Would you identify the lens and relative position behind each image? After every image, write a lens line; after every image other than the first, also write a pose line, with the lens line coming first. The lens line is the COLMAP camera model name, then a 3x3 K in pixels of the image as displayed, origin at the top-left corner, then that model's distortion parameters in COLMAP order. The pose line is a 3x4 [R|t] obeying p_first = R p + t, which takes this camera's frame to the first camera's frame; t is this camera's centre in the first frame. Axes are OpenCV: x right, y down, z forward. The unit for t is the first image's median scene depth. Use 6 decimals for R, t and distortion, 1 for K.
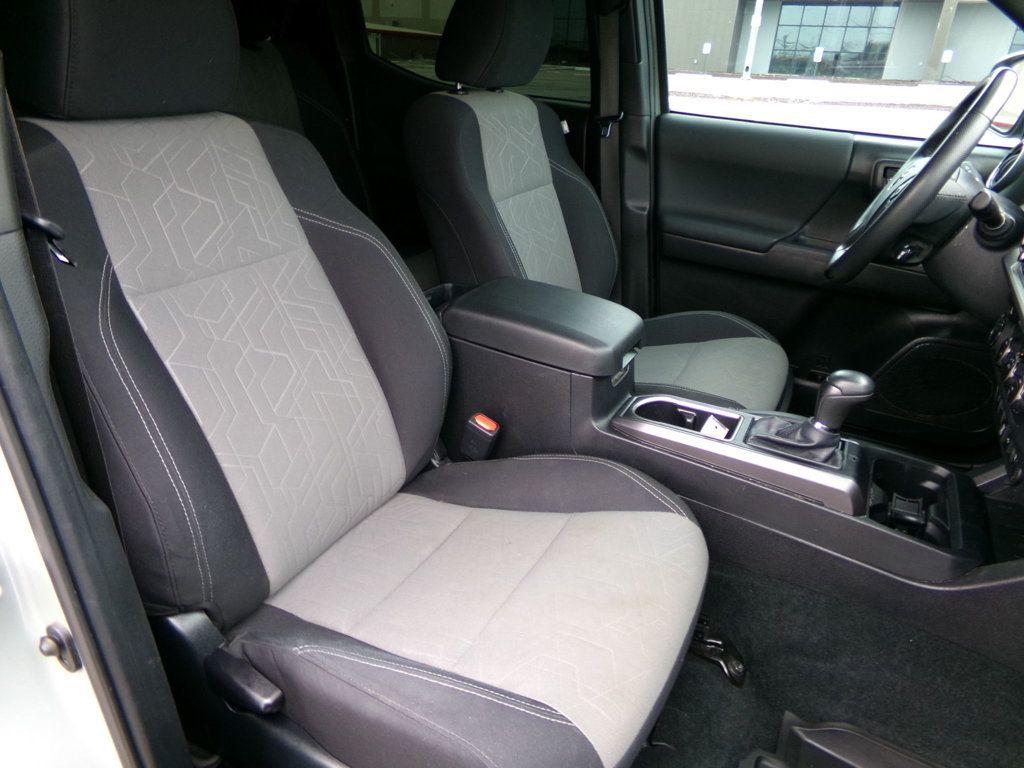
lens RADIAL K [[708.2, 0, 508.1], [0, 708.2, 371.1], [0, 0, 1]] dist [-0.065060, 0.105222]
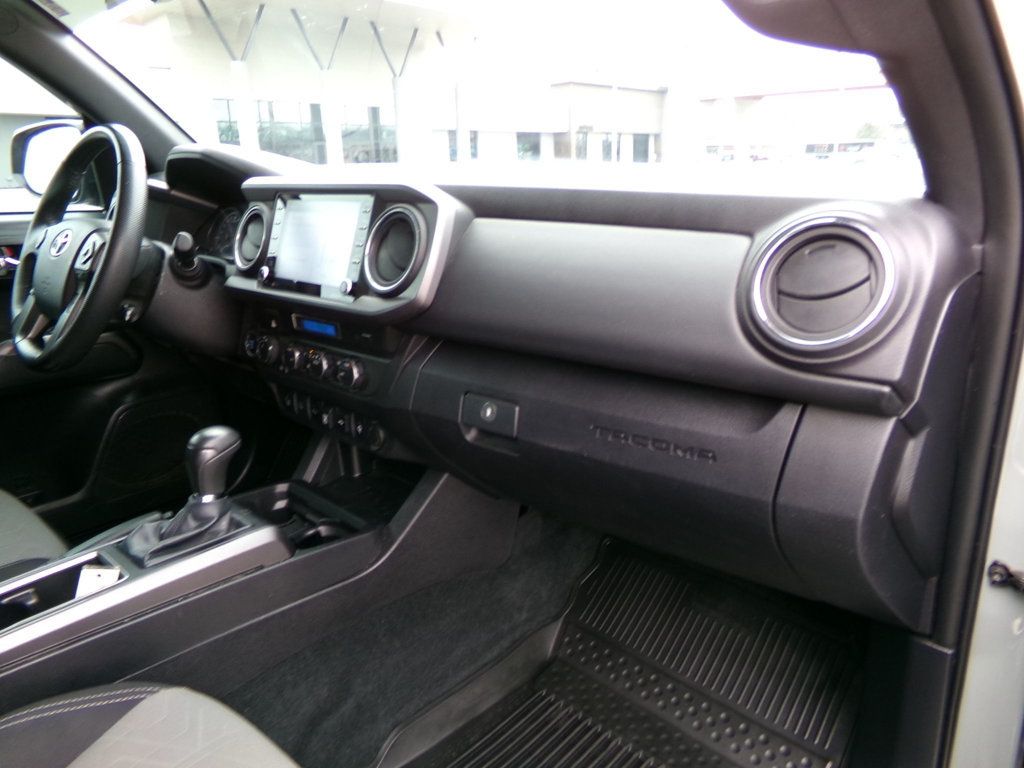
lens RADIAL K [[708.2, 0, 508.1], [0, 708.2, 371.1], [0, 0, 1]] dist [-0.065060, 0.105222]
pose [[0.238433, -0.313364, 0.919213, -0.224483], [0.434672, 0.880847, 0.187536, -0.063948], [-0.868453, 0.354841, 0.346233, 0.307237]]
